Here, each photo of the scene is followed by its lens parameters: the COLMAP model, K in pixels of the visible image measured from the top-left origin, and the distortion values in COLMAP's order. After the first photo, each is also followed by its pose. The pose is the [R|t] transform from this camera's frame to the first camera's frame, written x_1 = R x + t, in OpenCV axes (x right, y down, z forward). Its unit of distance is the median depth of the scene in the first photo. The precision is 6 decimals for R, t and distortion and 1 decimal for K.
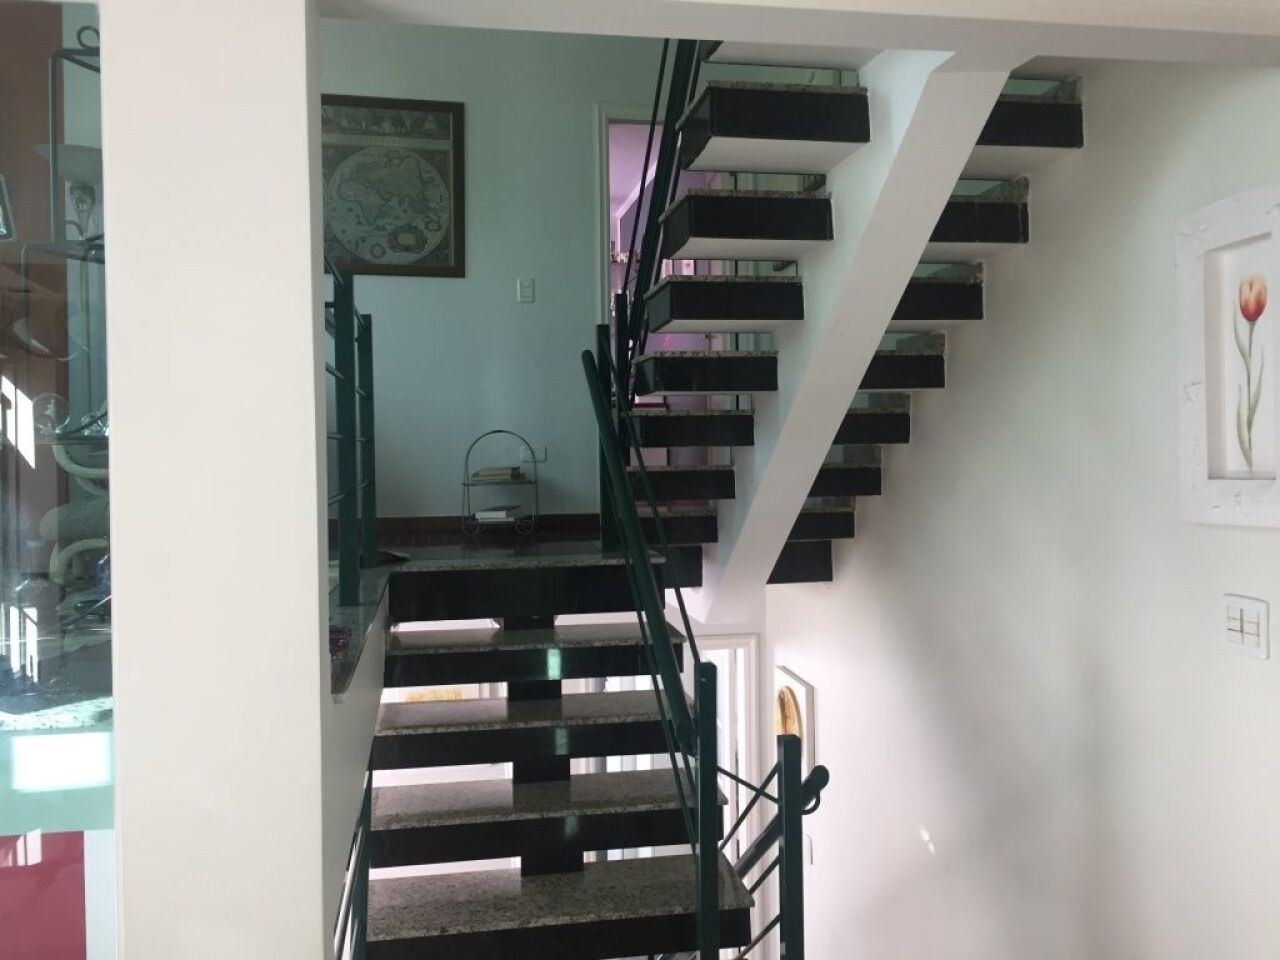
lens RADIAL K [[1108.9, 0, 640.0], [0, 1108.9, 480.0], [0, 0, 1]] dist [0.133778, -0.107776]
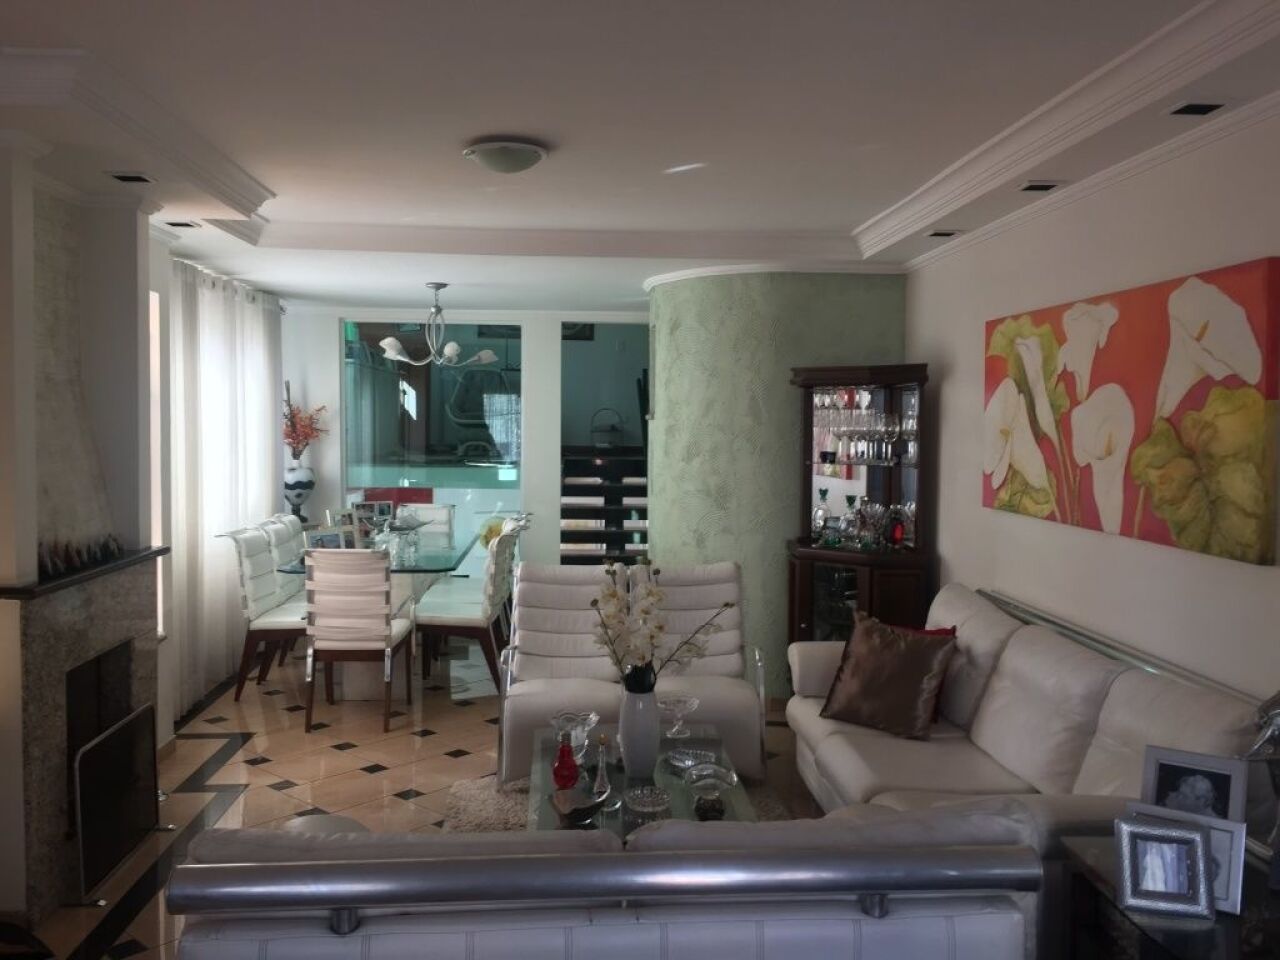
lens RADIAL K [[1109.4, 0, 640.0], [0, 1109.4, 480.0], [0, 0, 1]] dist [0.131716, -0.099537]
pose [[0.994118, 0.030986, -0.103773, 0.185729], [-0.029576, 0.999449, 0.015091, 0.067284], [0.104183, -0.011933, 0.994487, -1.282025]]
